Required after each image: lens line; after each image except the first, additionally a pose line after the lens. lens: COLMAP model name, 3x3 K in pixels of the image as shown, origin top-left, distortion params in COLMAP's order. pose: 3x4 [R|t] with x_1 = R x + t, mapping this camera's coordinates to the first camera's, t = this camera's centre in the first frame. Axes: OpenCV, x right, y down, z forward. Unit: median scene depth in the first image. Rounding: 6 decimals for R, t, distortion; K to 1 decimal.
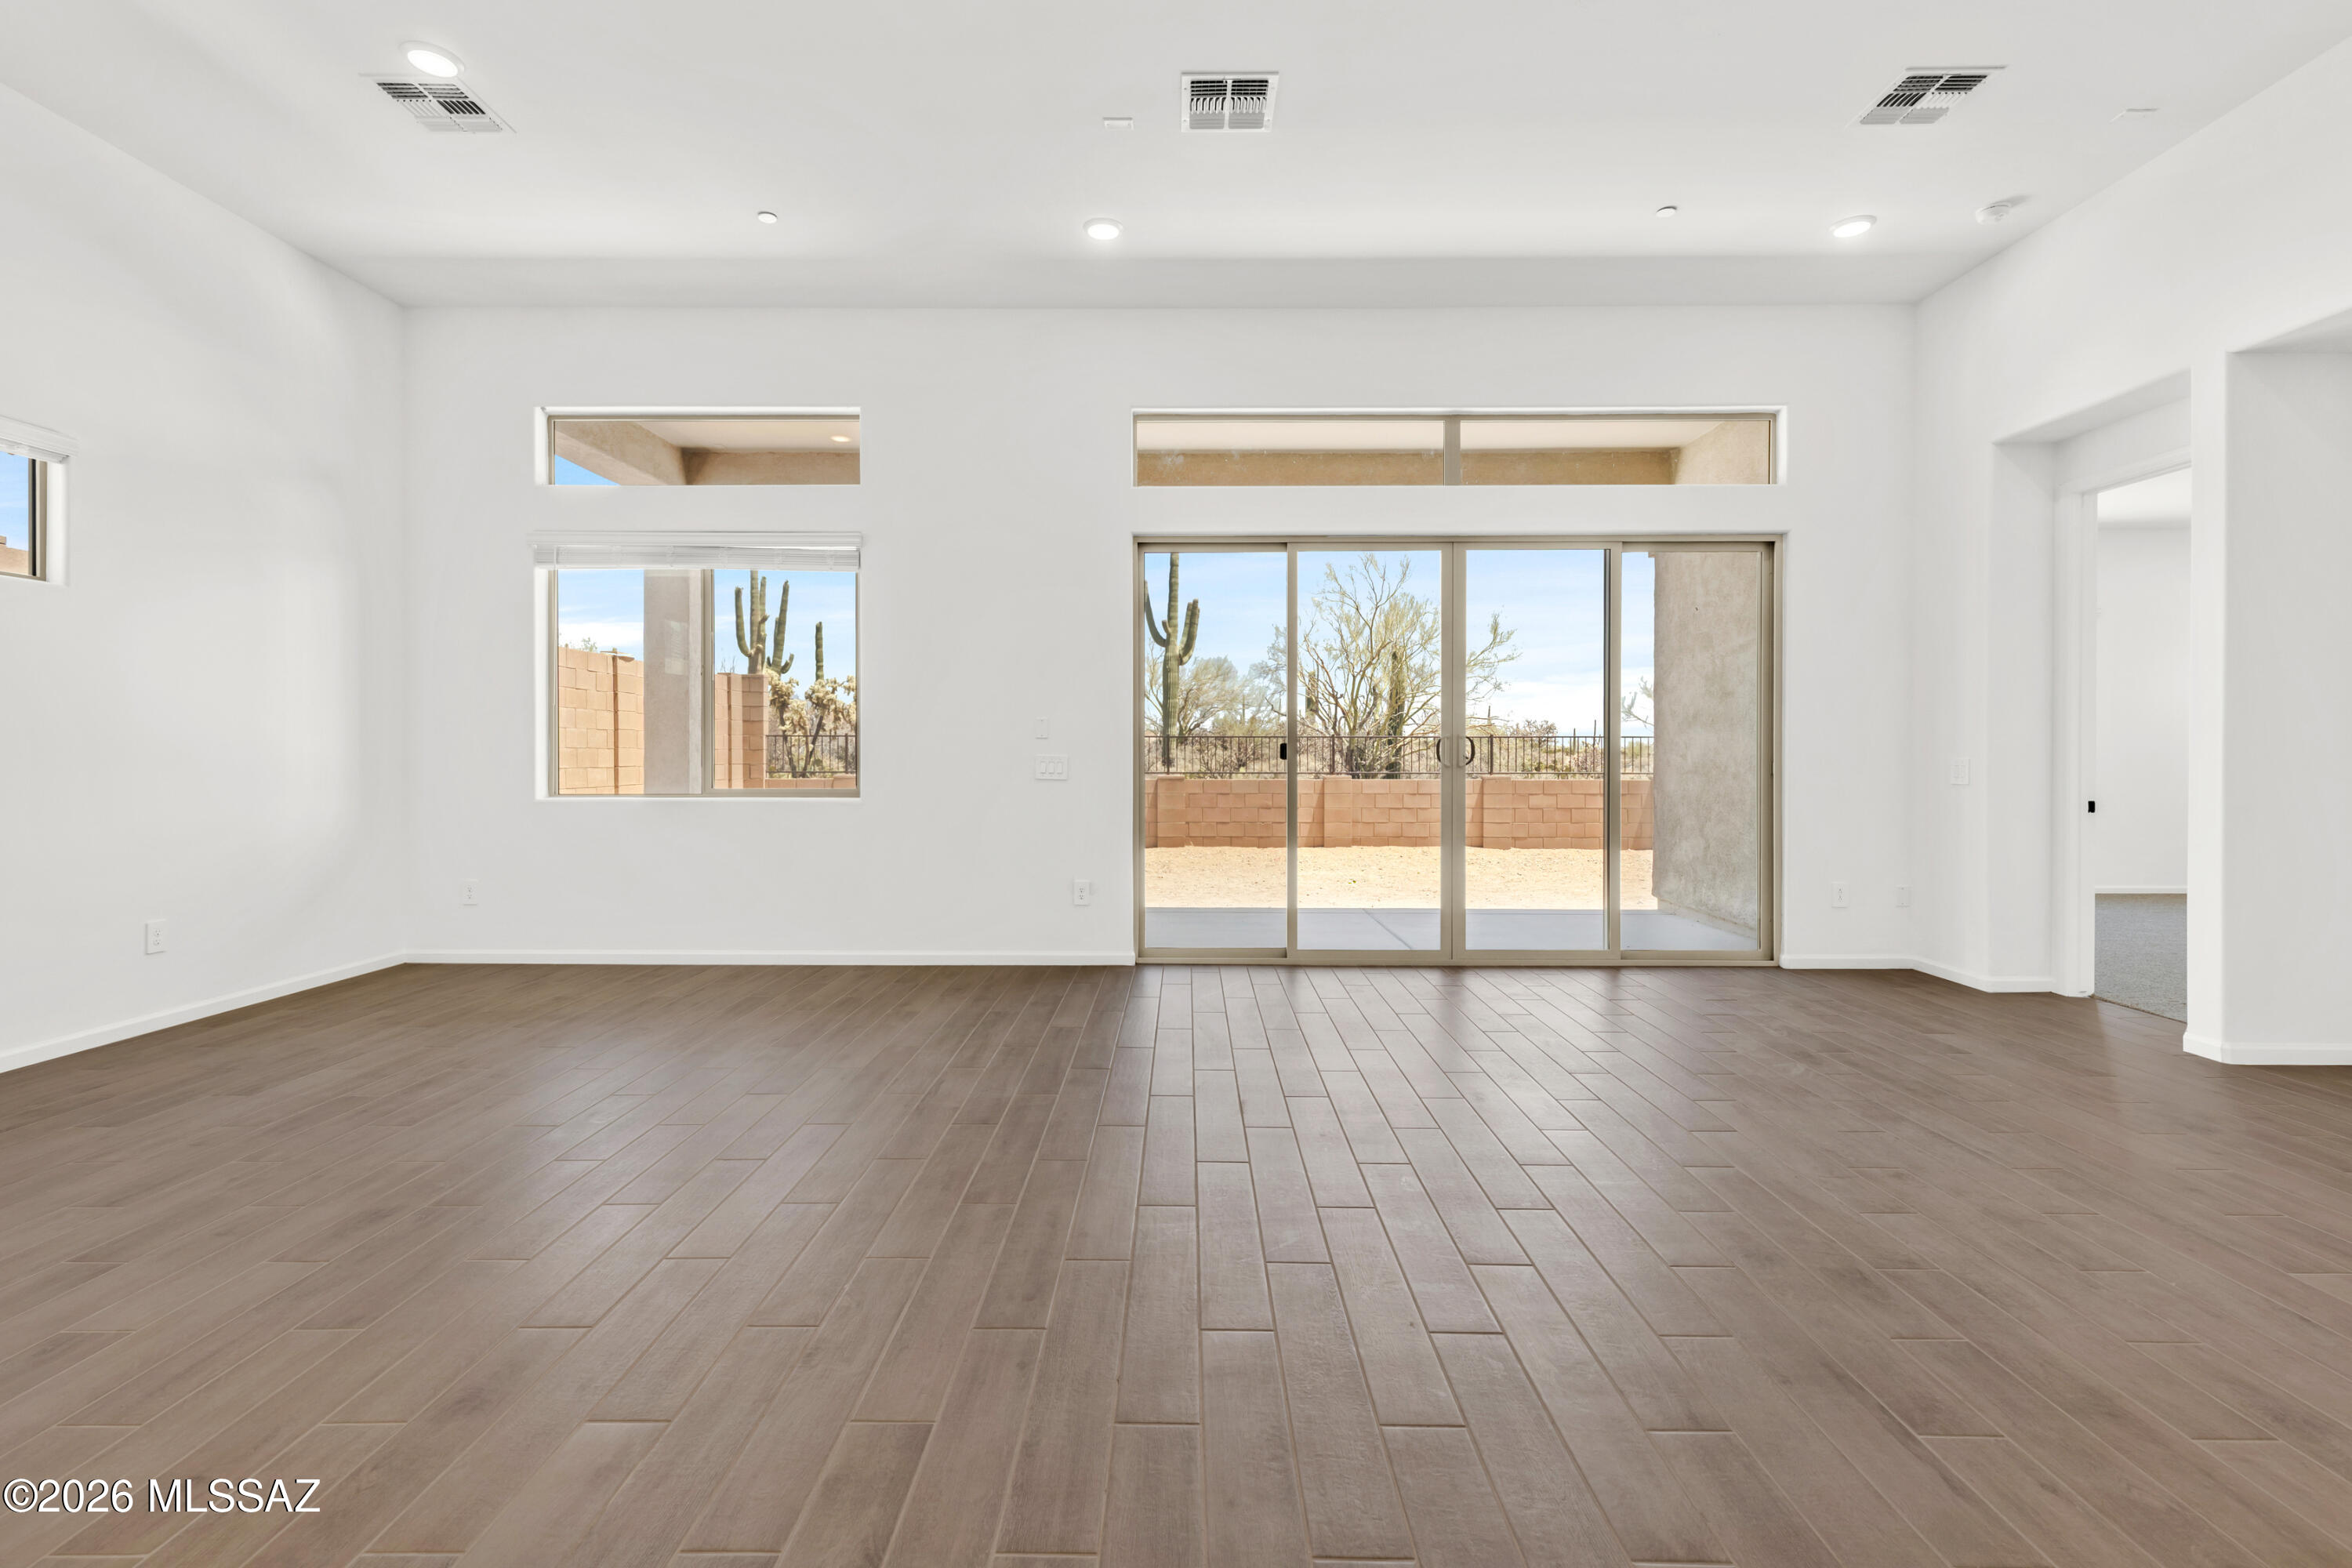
lens RADIAL K [[1064.3, 0, 1159.7], [0, 1064.3, 759.9], [0, 0, 1]] dist [0.002664, -0.000728]
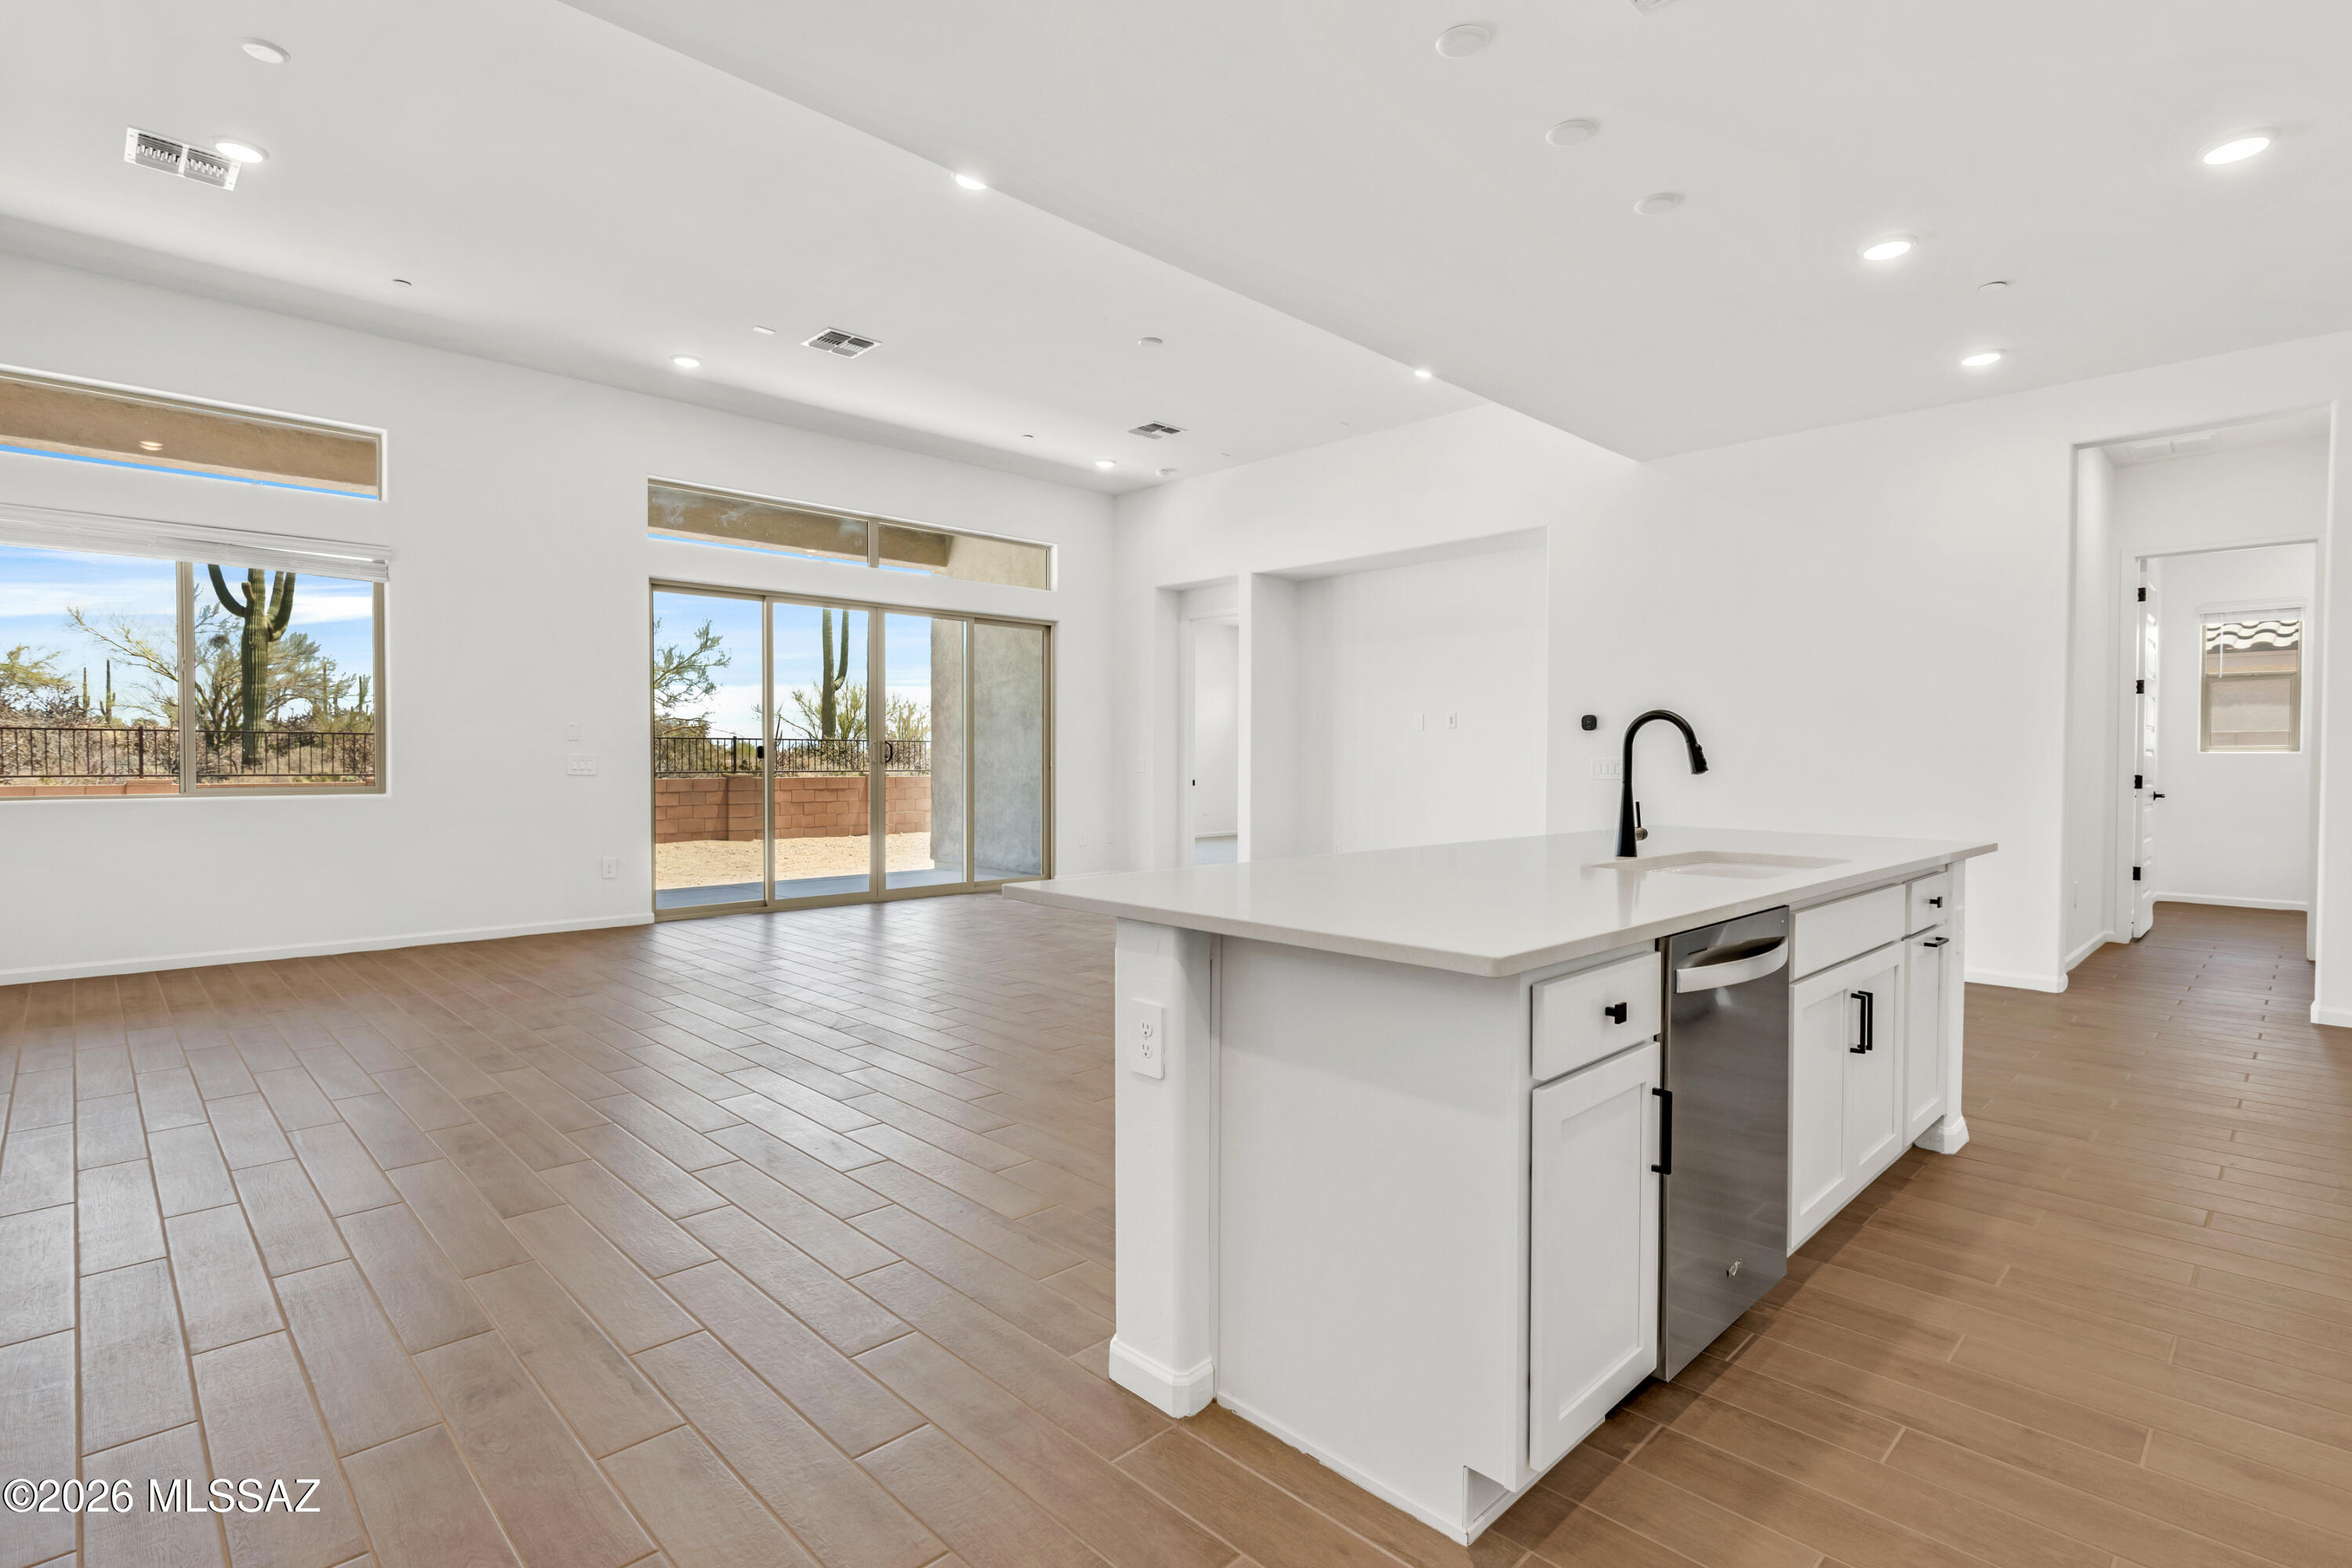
lens RADIAL K [[1165.6, 0, 1177.7], [0, 1165.6, 778.4], [0, 0, 1]] dist [-0.003181, -0.000870]
pose [[0.693270, -0.012654, 0.720567, -0.572191], [0.001868, 0.999874, 0.015762, 0.002823], [-0.720676, -0.009582, 0.693206, -0.381524]]
